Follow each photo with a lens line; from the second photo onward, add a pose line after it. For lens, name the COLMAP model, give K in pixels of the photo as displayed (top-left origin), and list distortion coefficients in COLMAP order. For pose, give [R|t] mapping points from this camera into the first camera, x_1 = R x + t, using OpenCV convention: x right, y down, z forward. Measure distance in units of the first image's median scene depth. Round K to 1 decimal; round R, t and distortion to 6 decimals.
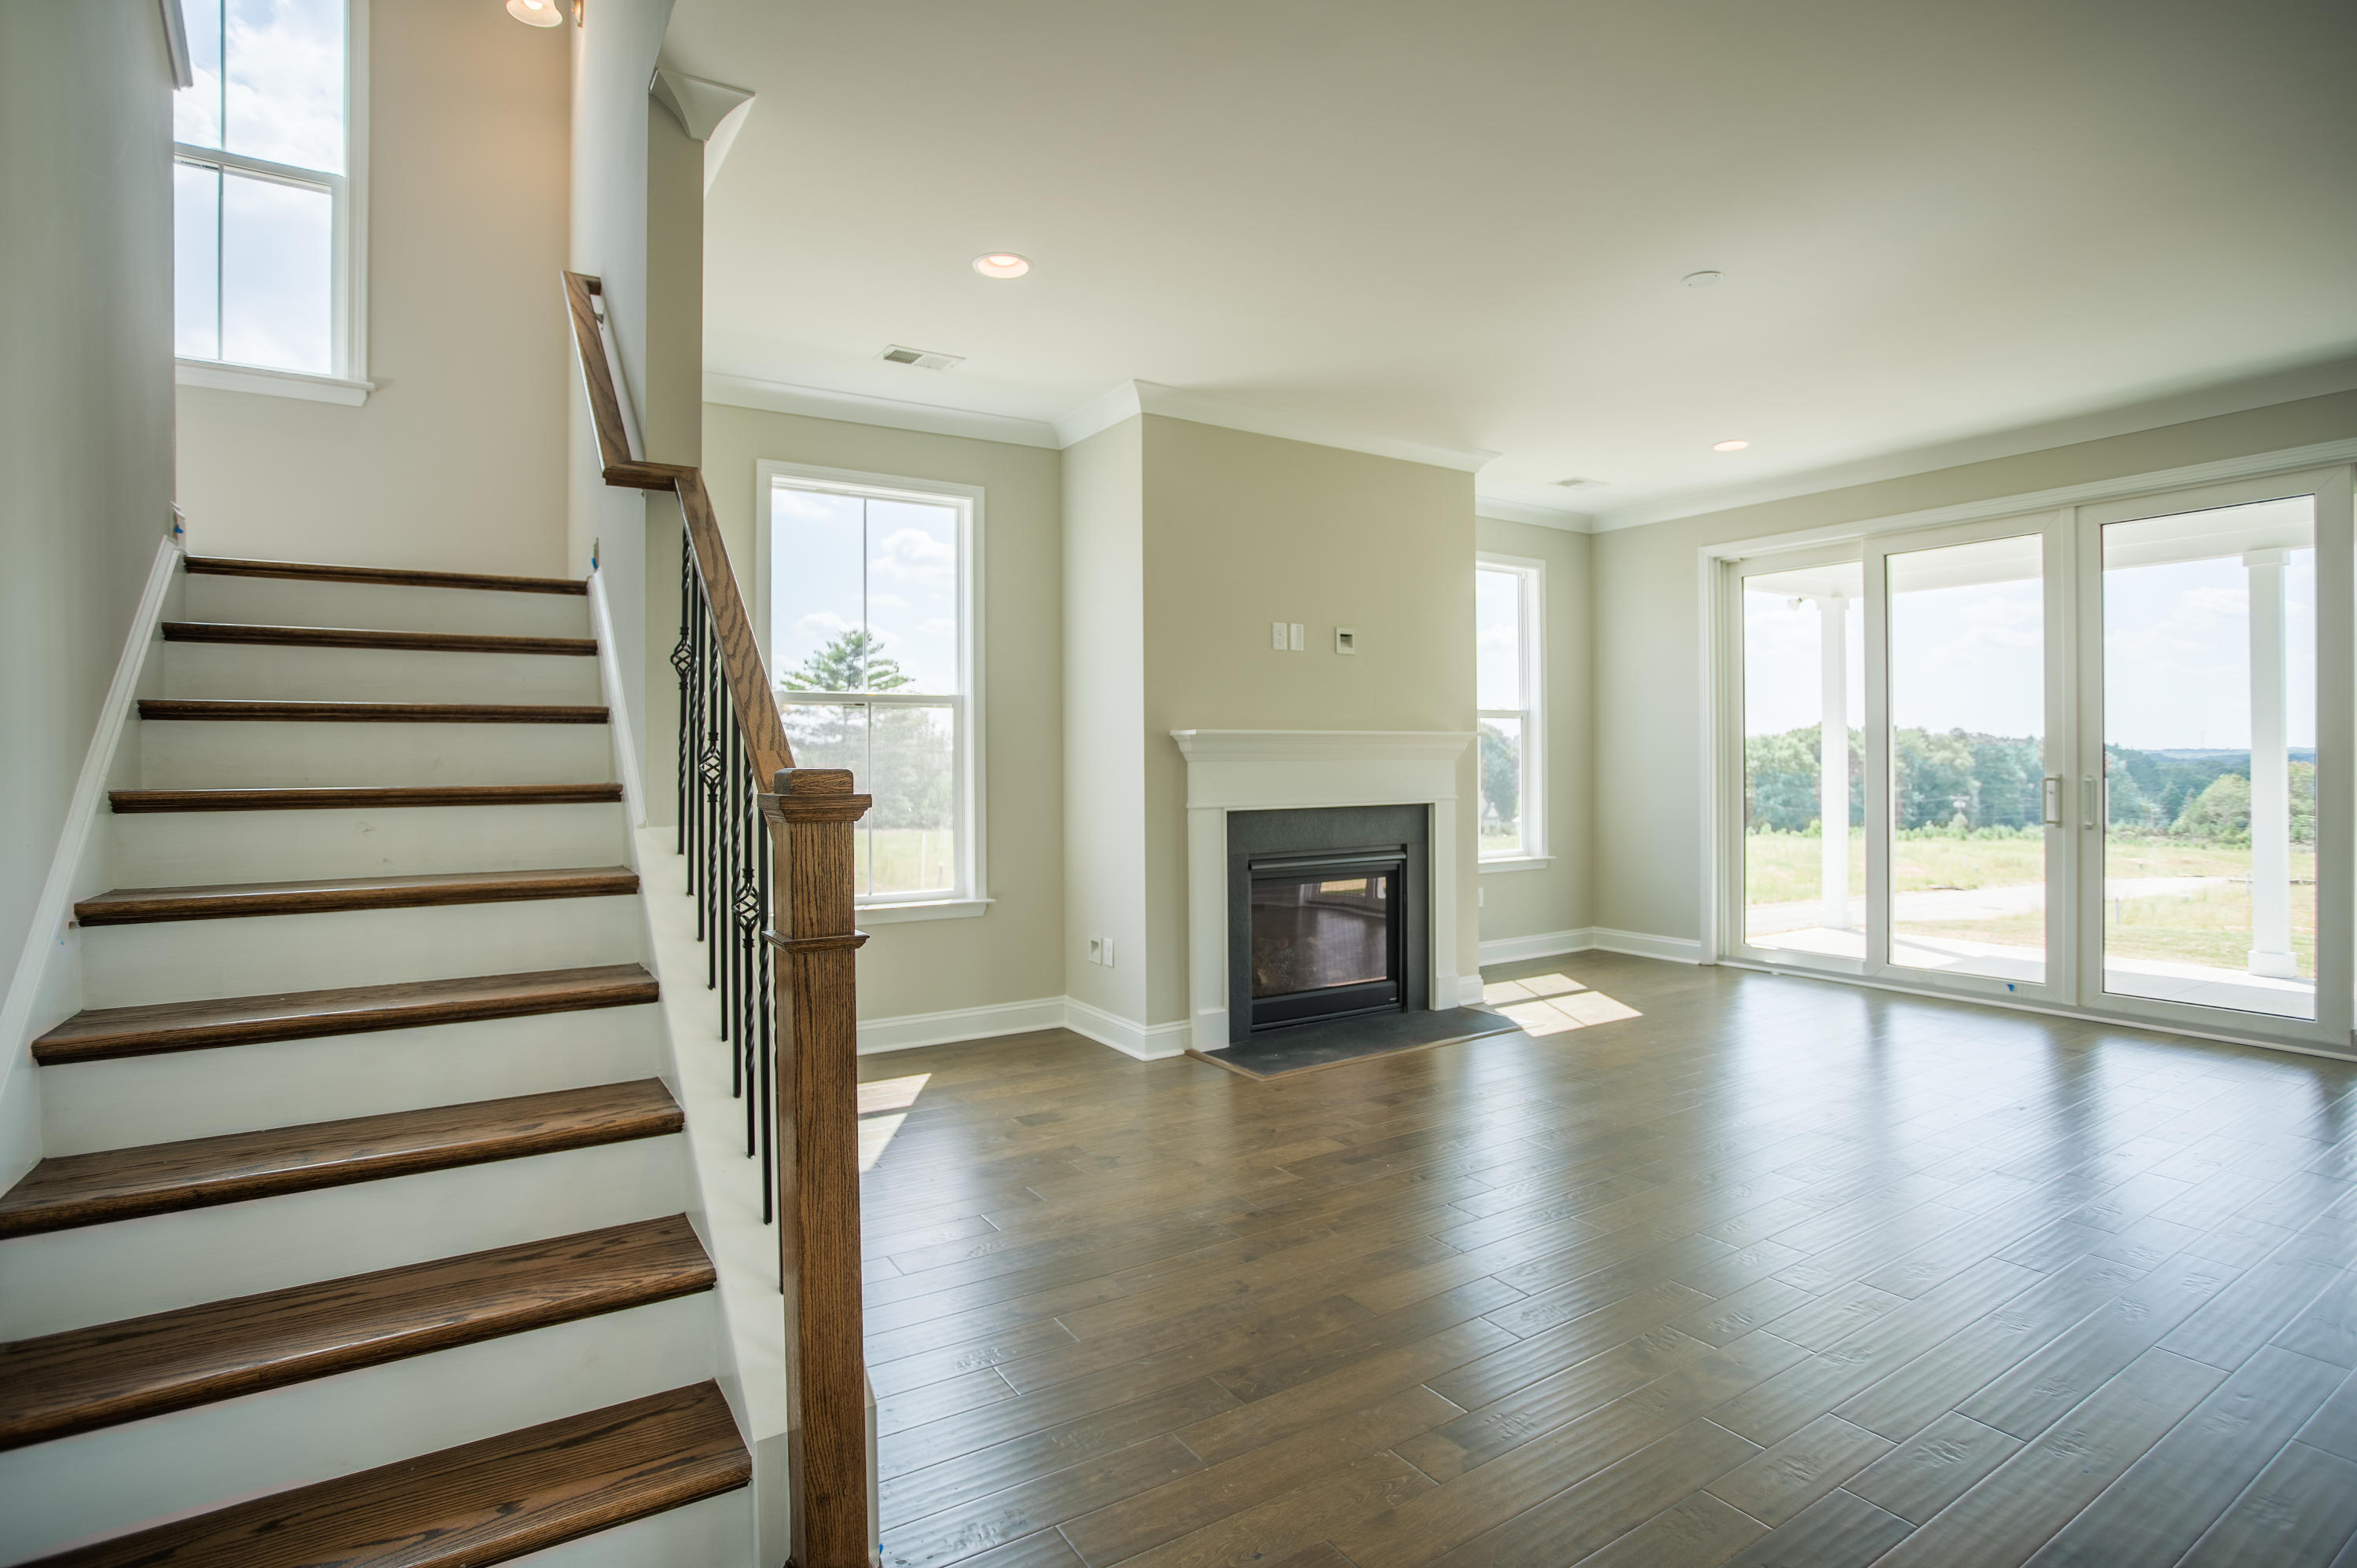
lens RADIAL K [[1149.4, 0, 1141.0], [0, 1149.4, 765.5], [0, 0, 1]] dist [-0.013605, -0.000222]
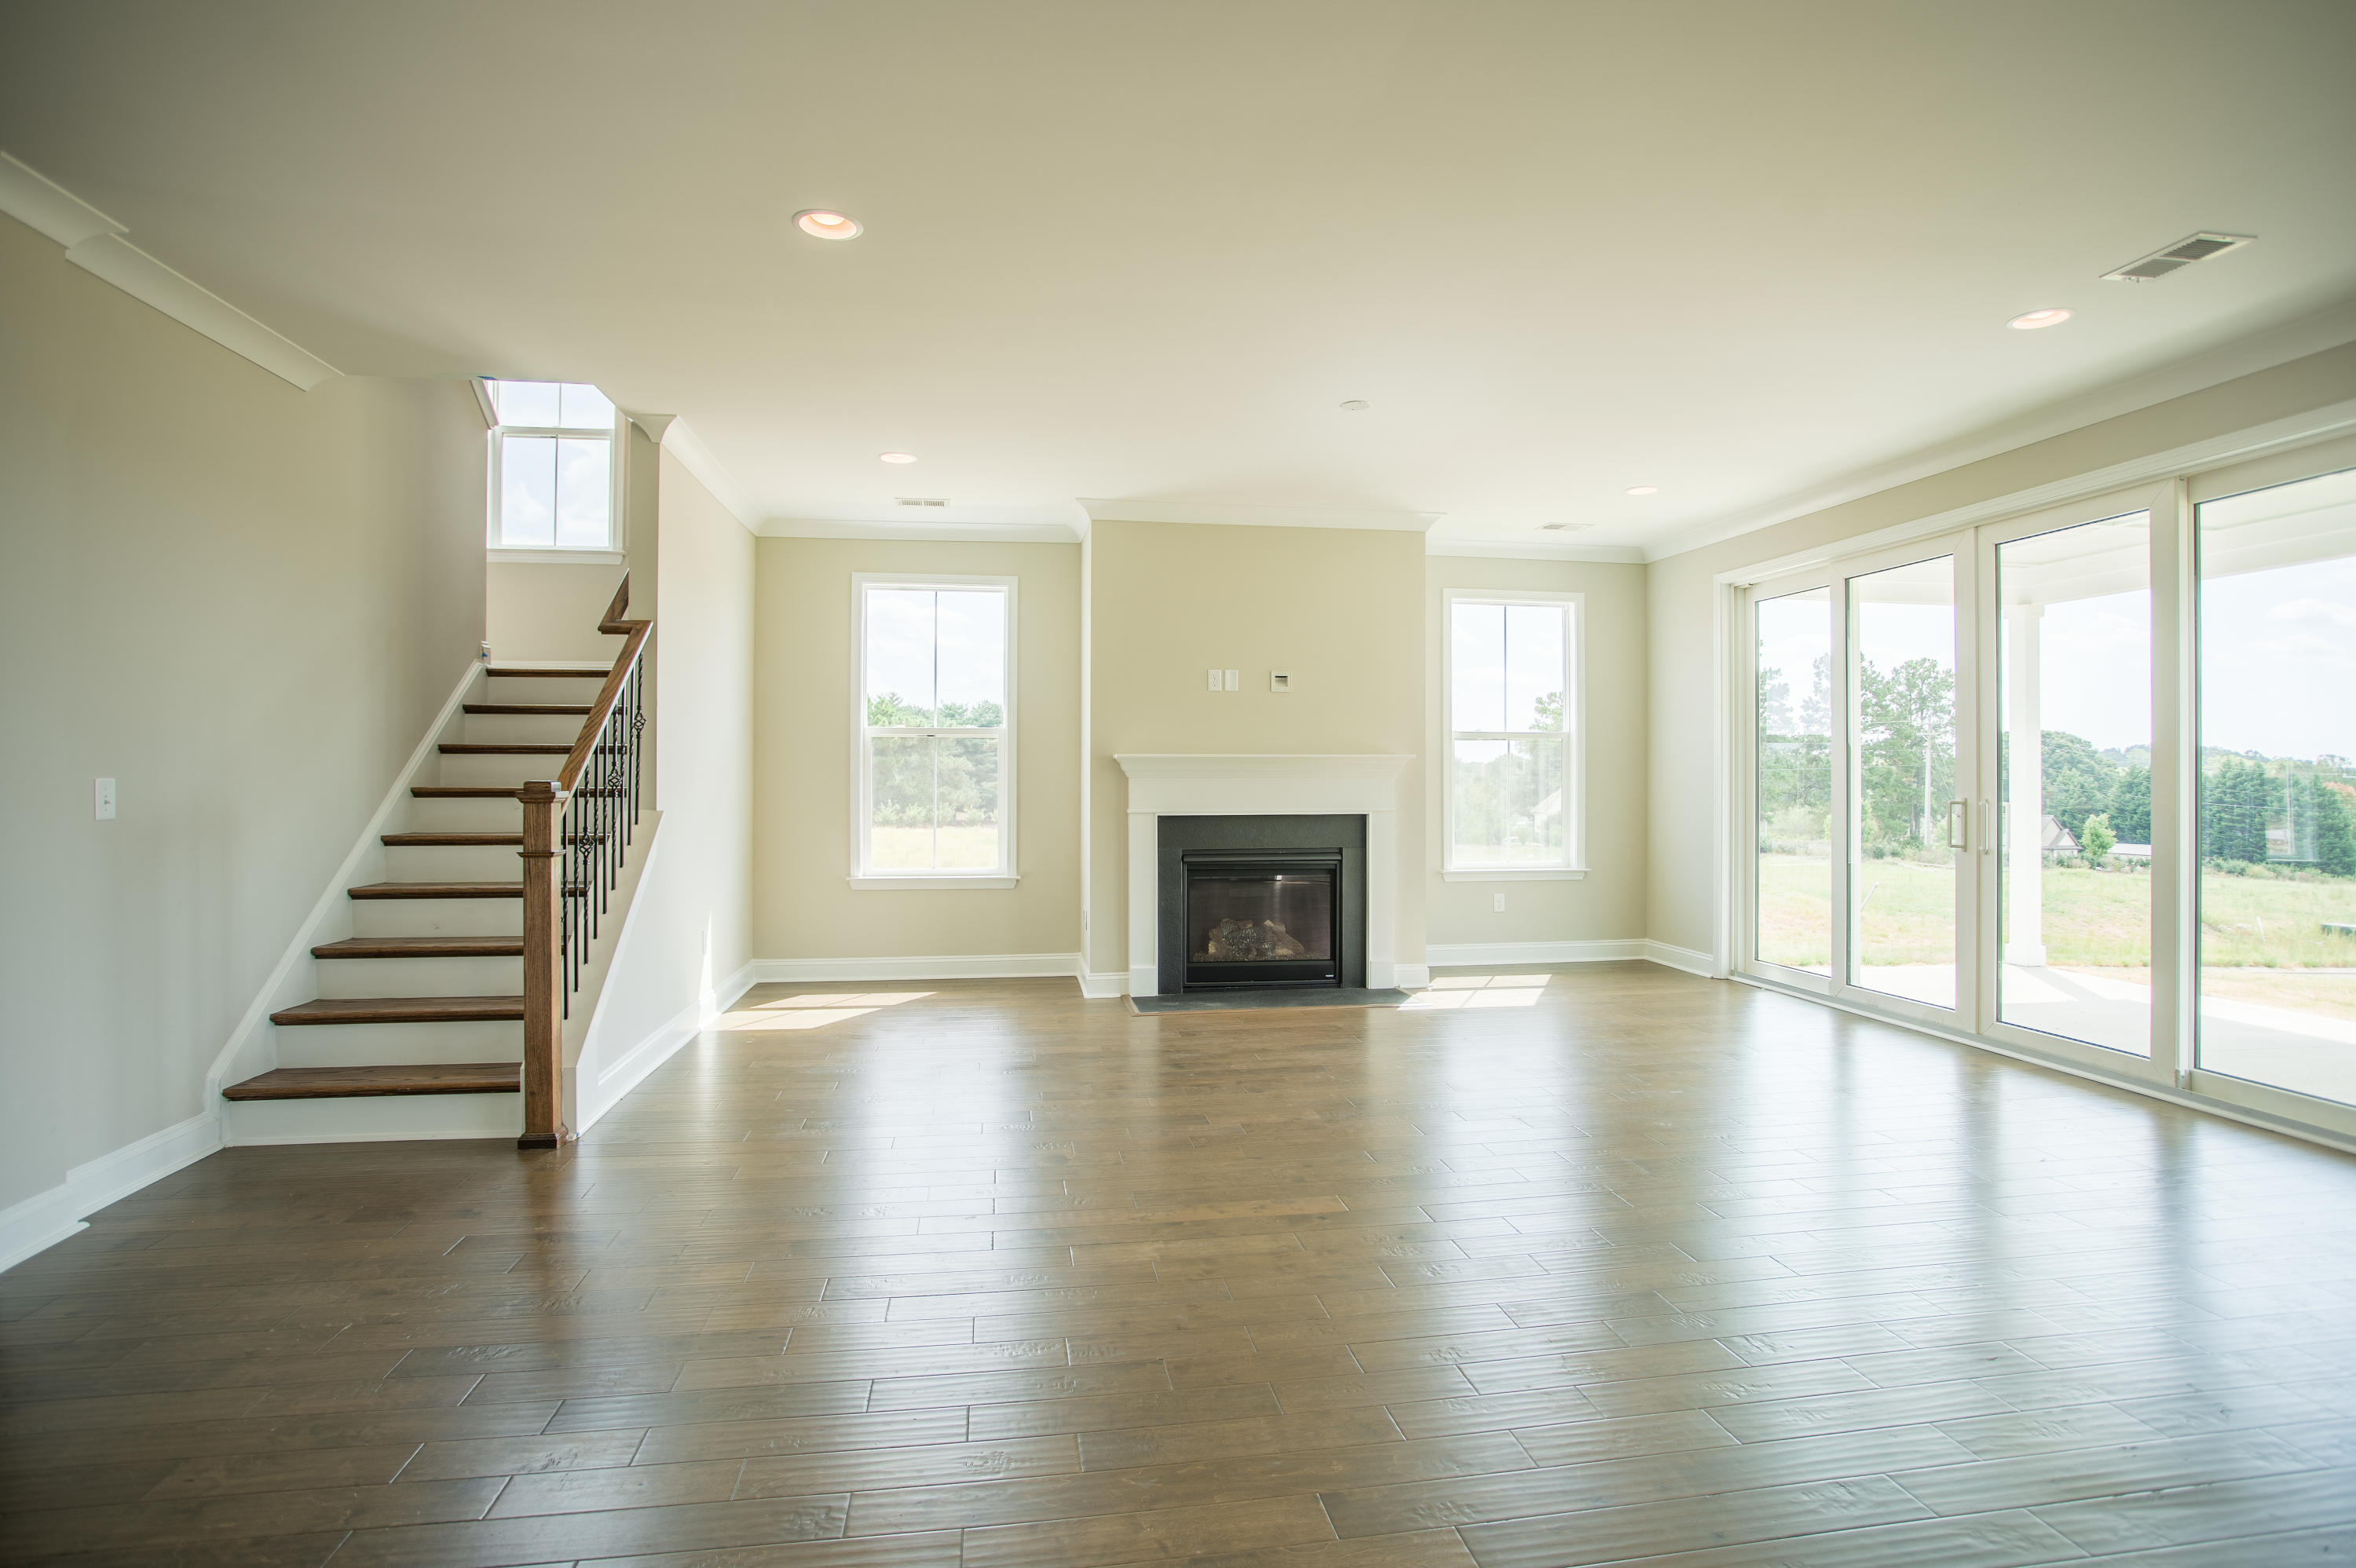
lens RADIAL K [[1177.6, 0, 1173.4], [0, 1177.6, 773.4], [0, 0, 1]] dist [-0.001508, 0.000591]
pose [[0.915636, 0.007128, -0.401945, 0.587139], [-0.008781, 0.999959, -0.002270, -0.005338], [0.401912, 0.005607, 0.915661, -0.210194]]
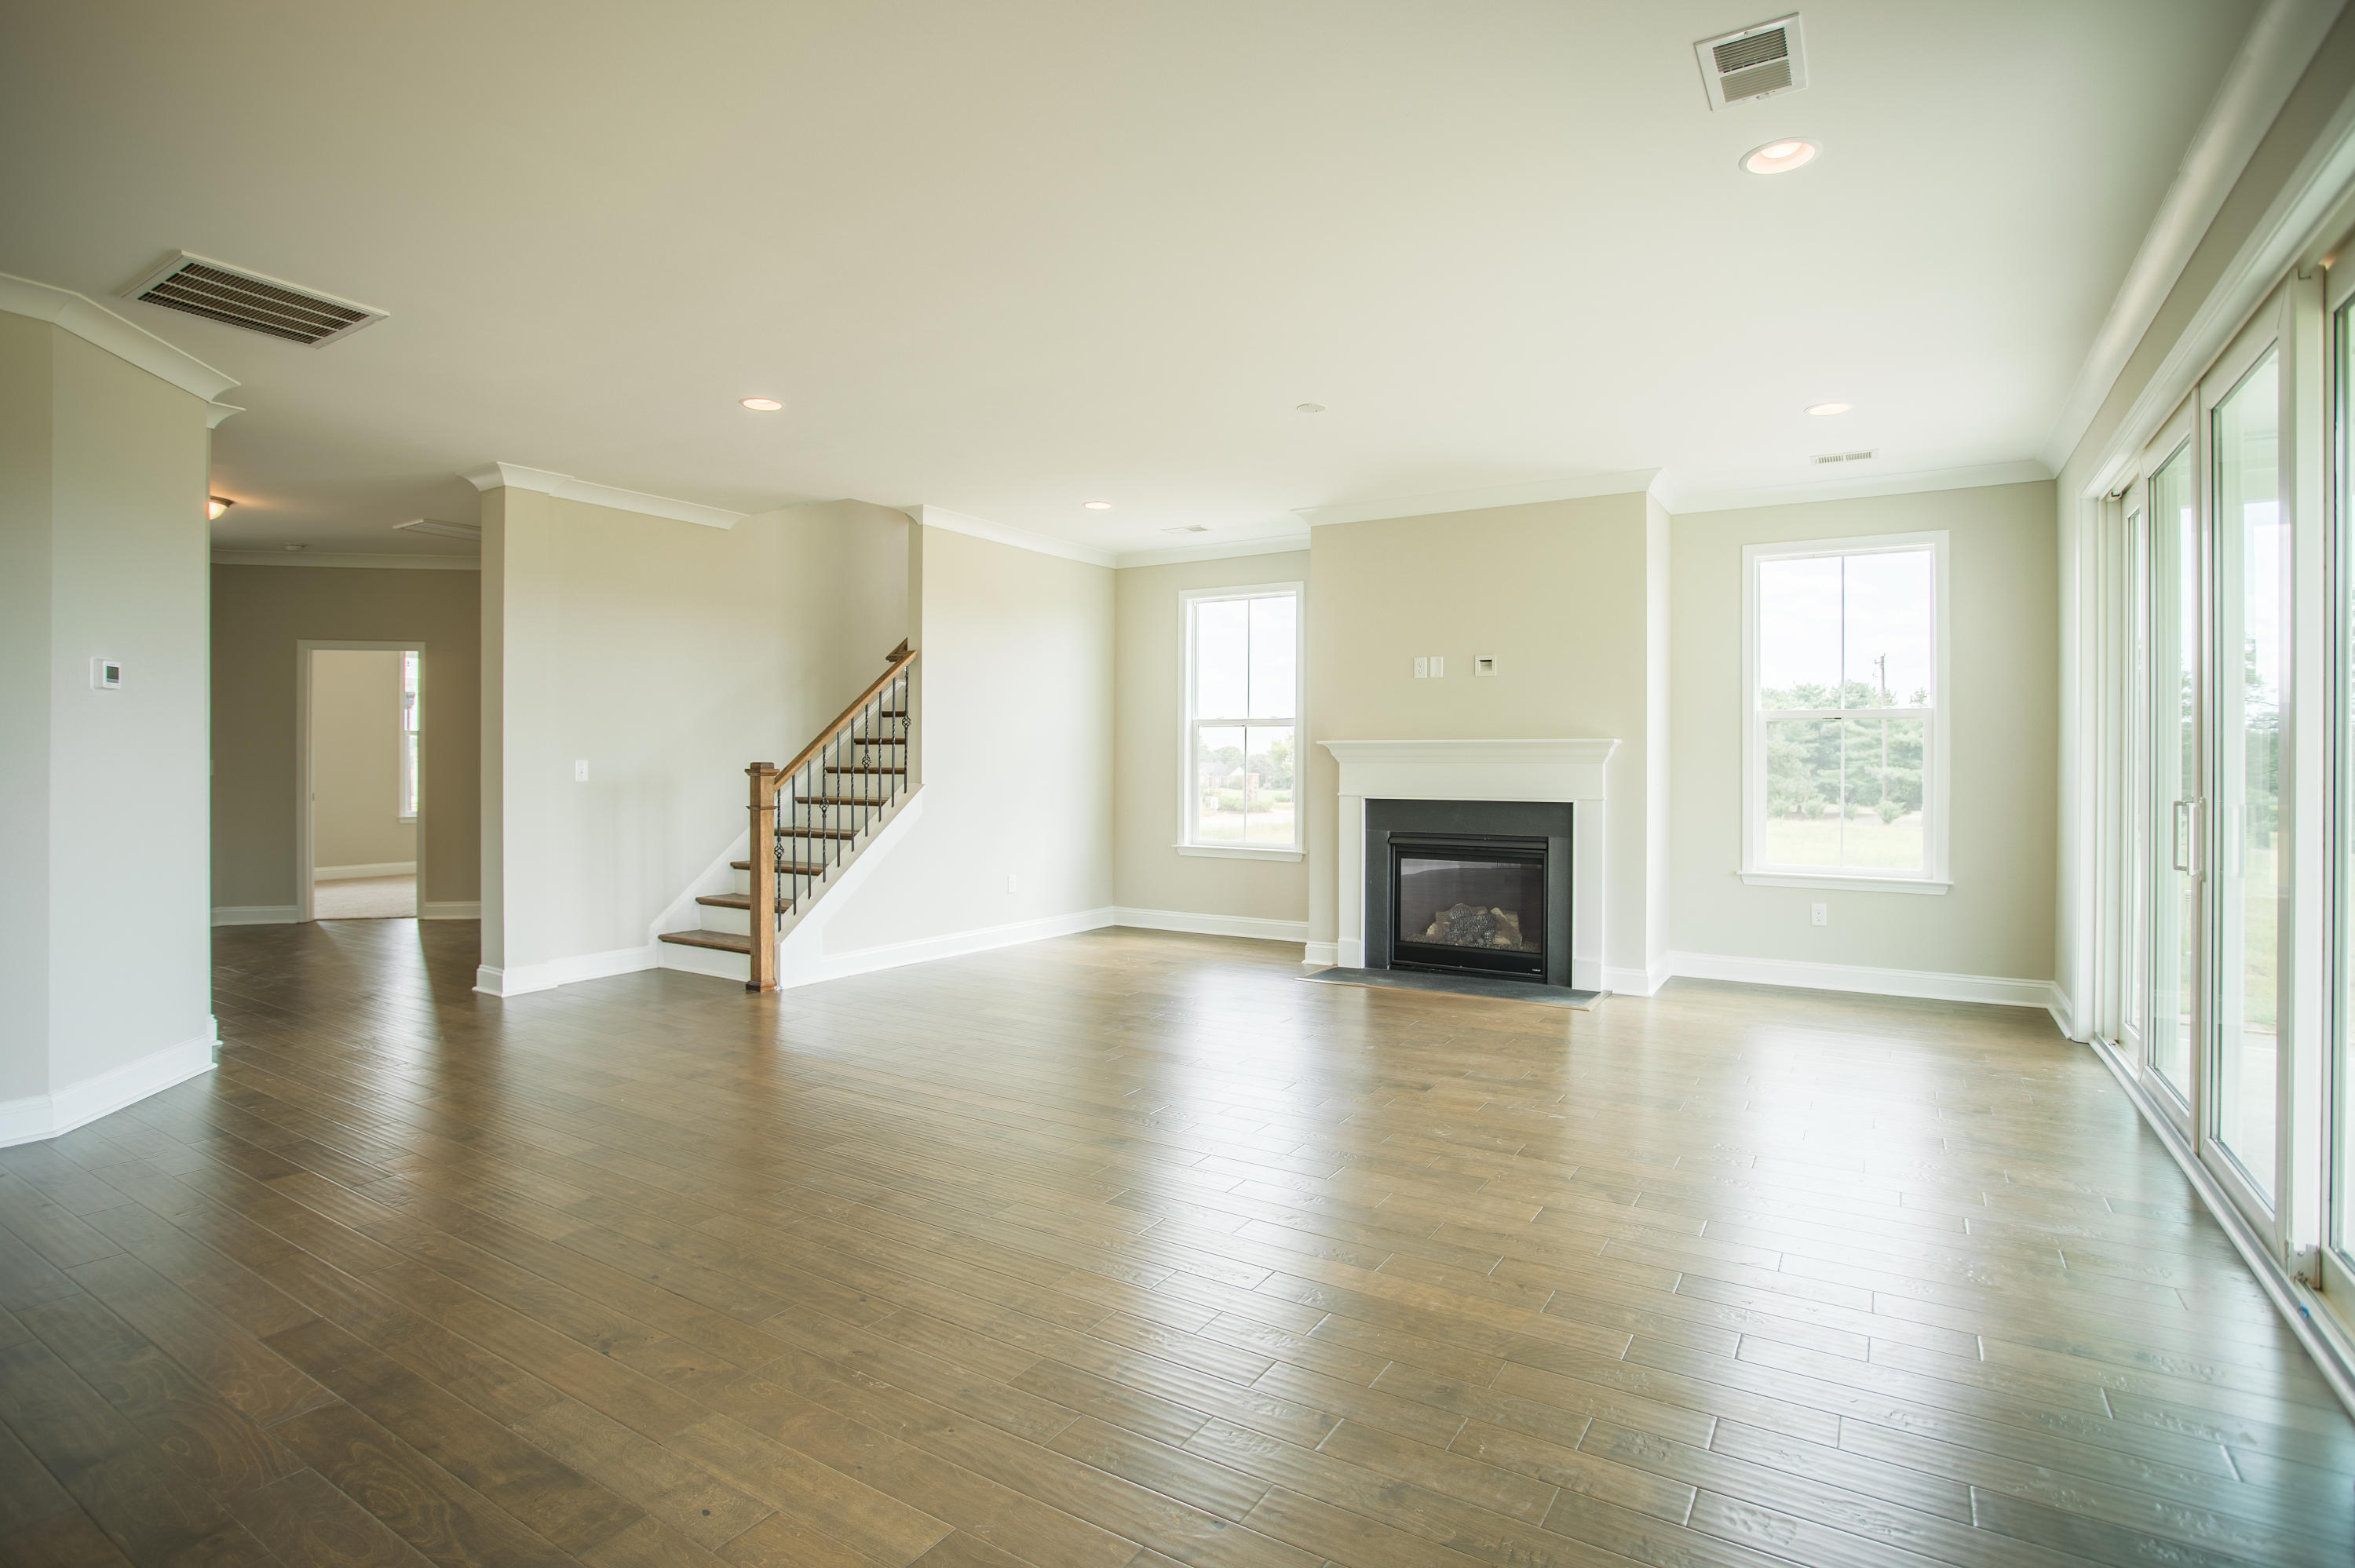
lens RADIAL K [[1177.1, 0, 1172.9], [0, 1177.1, 773.4], [0, 0, 1]] dist [-0.001508, 0.000591]
pose [[0.444879, 0.019387, -0.895381, 1.160945], [-0.010240, 0.999810, 0.016561, -0.011466], [0.895532, 0.001801, 0.444993, 0.147018]]
